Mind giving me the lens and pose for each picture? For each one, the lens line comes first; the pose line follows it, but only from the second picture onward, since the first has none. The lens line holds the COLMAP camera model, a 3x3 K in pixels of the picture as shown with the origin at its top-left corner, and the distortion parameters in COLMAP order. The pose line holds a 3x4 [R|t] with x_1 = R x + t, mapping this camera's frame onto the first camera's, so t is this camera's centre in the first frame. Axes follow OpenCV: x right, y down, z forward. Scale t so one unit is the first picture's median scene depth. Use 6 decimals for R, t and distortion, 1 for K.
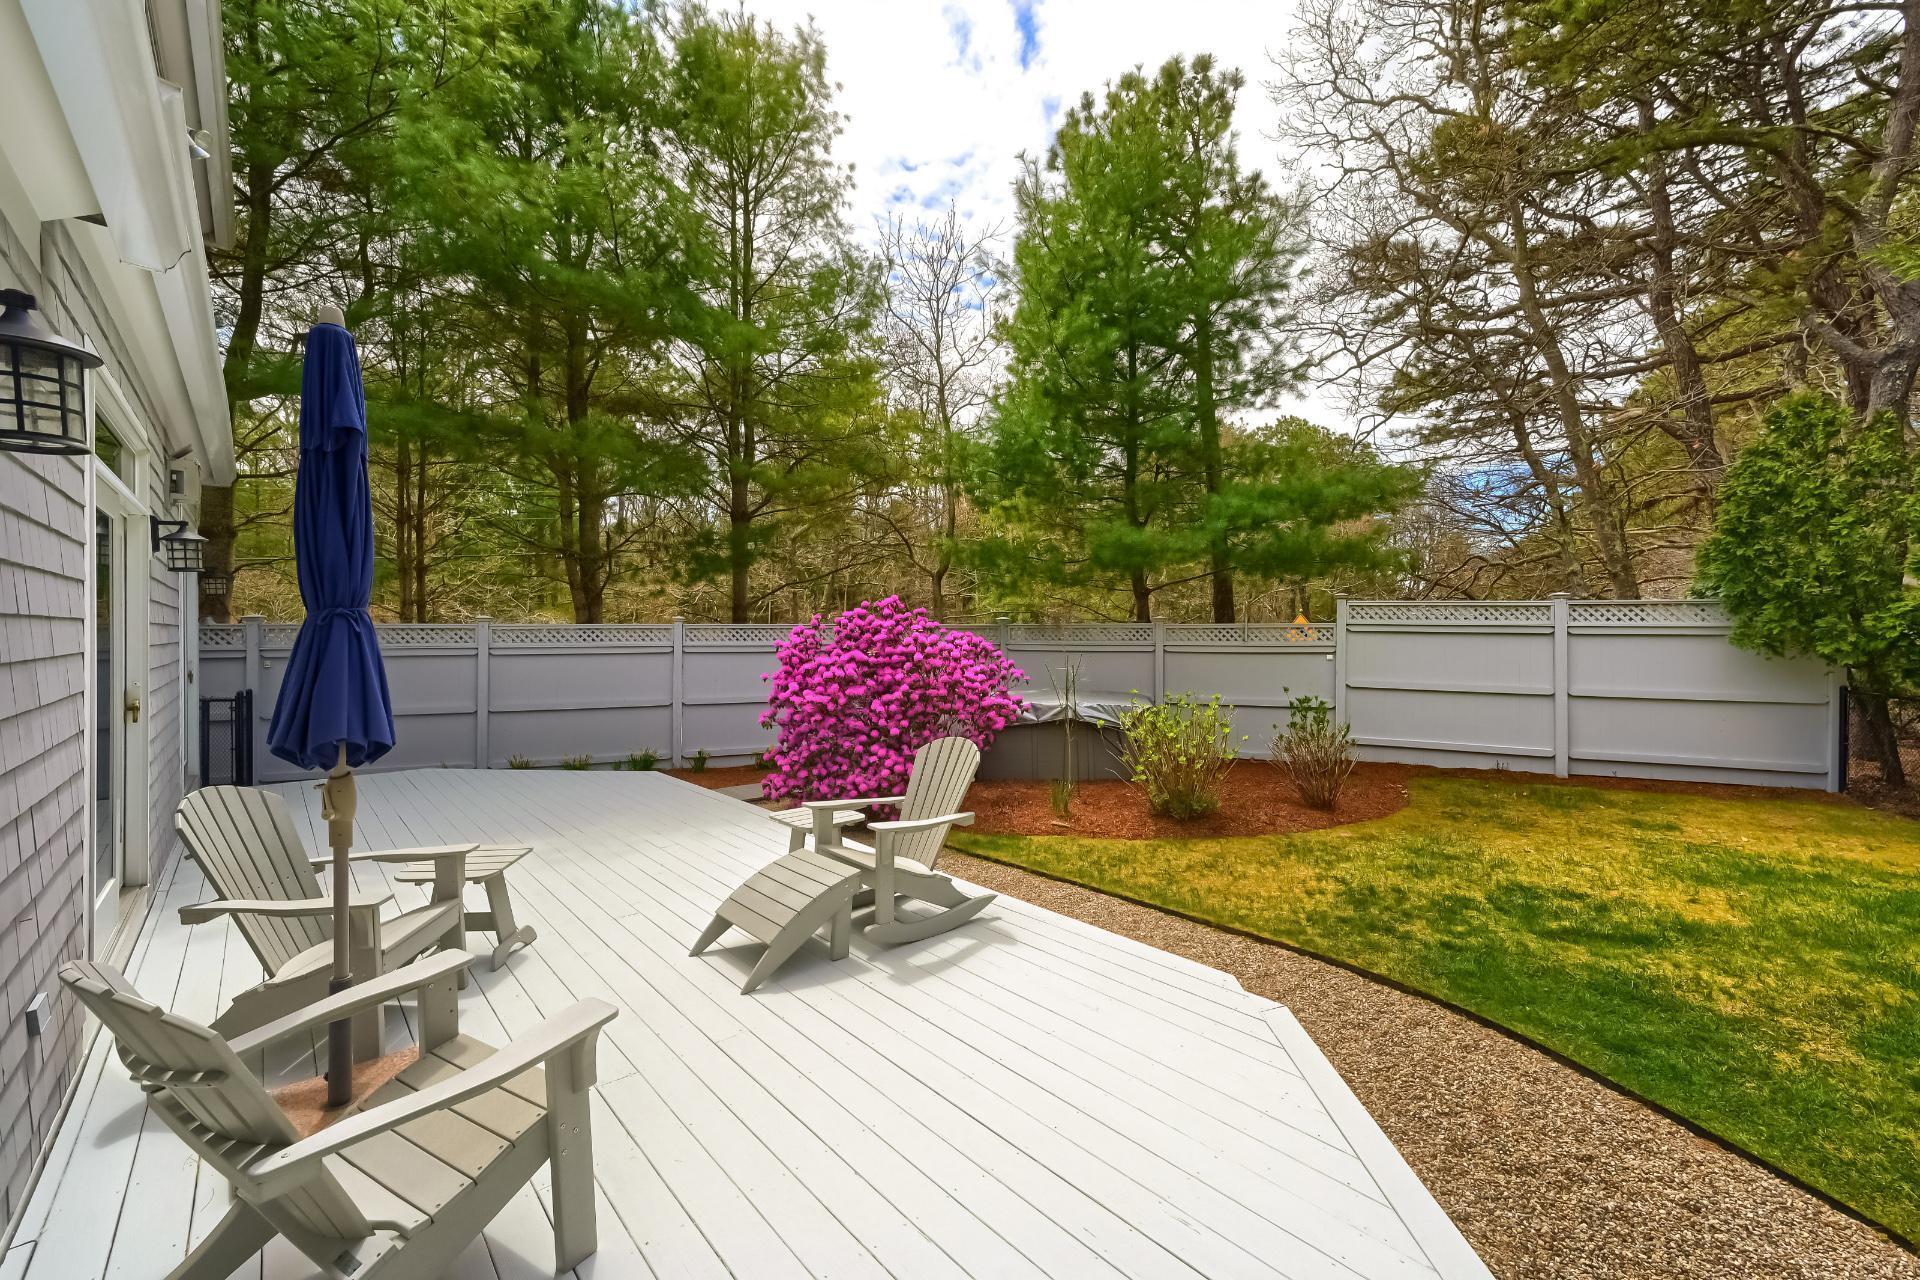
lens RADIAL K [[772.3, 0, 902.8], [0, 772.3, 632.2], [0, 0, 1]] dist [0.002854, 0.000901]
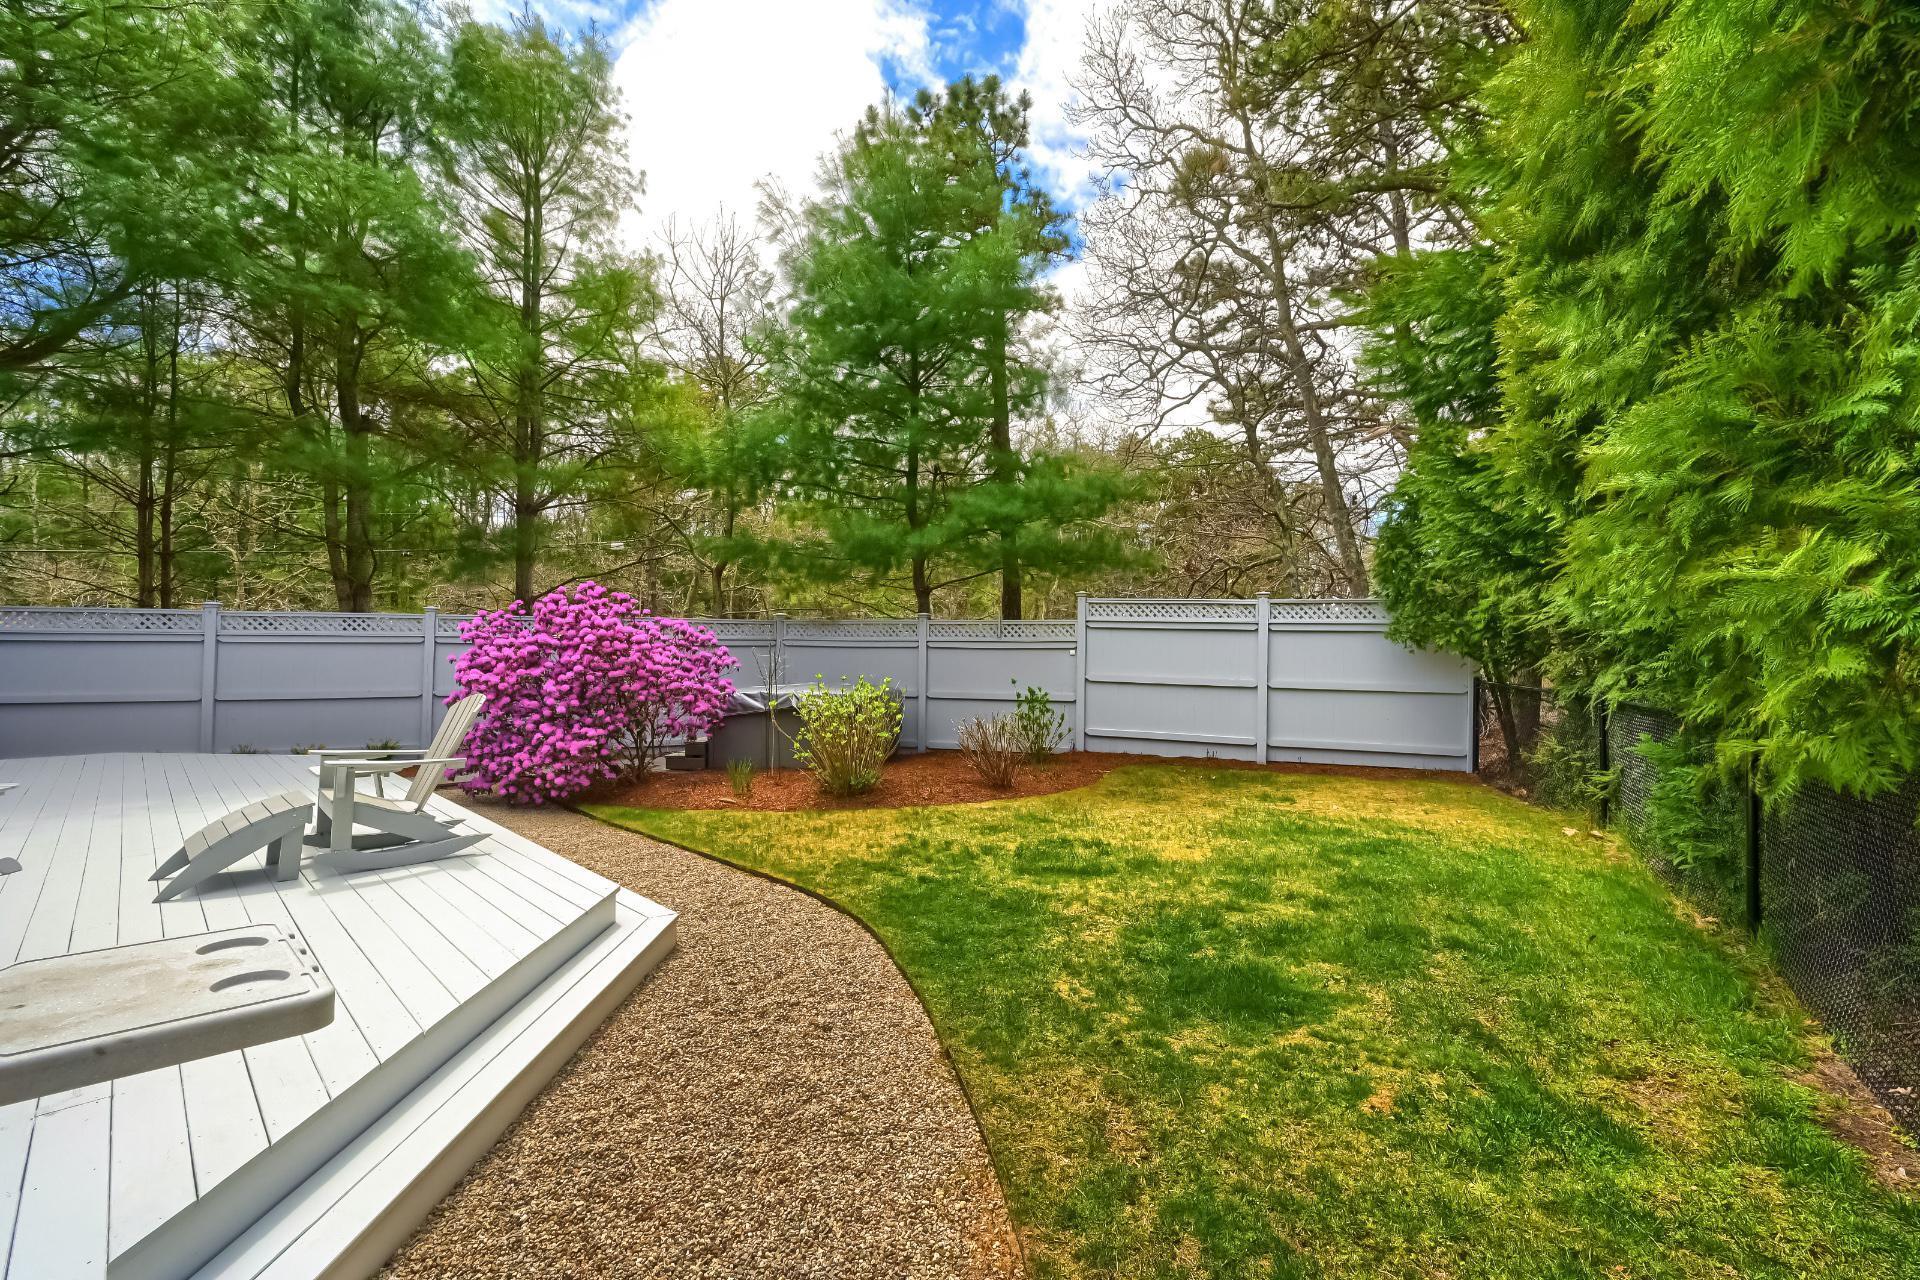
lens RADIAL K [[832.4, 0, 961.6], [0, 832.4, 637.6], [0, 0, 1]] dist [-0.005013, 0.001692]
pose [[0.997592, 0.009799, 0.068661, 0.358758], [-0.008290, 0.999718, -0.022233, 0.041934], [-0.068859, 0.021610, 0.997392, -0.119783]]
